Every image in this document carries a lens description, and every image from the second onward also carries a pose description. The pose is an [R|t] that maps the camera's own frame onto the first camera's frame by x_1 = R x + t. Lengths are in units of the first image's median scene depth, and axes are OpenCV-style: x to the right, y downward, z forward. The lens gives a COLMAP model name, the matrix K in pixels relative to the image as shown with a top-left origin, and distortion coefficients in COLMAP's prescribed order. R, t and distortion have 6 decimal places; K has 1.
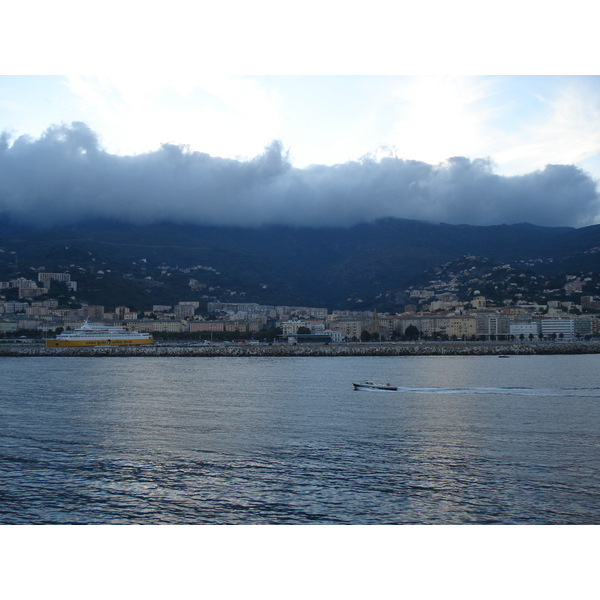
lens RADIAL K [[742.3, 0, 300.1], [0, 742.3, 302.4], [0, 0, 1]] dist [0.013734, 0.000000]
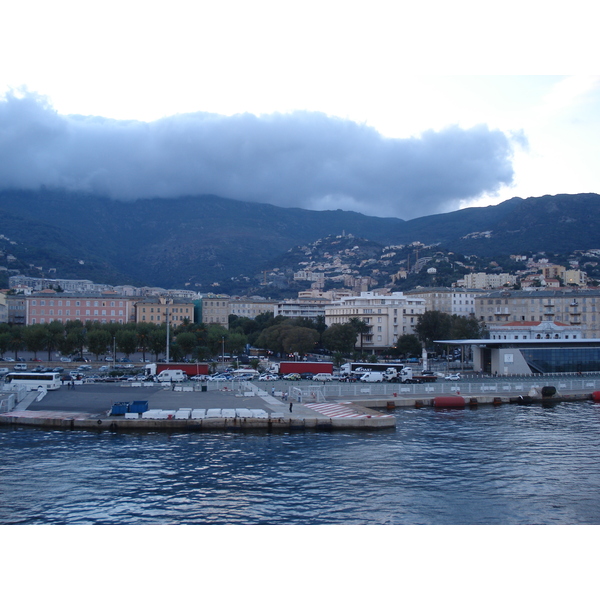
lens RADIAL K [[742.3, 0, 298.9], [0, 742.3, 300.2], [0, 0, 1]] dist [0.013734, 0.000000]
pose [[0.961033, 0.023009, 0.275475, -0.043395], [-0.024985, 0.999681, 0.003666, 0.008678], [-0.275303, -0.010406, 0.961301, 0.227127]]
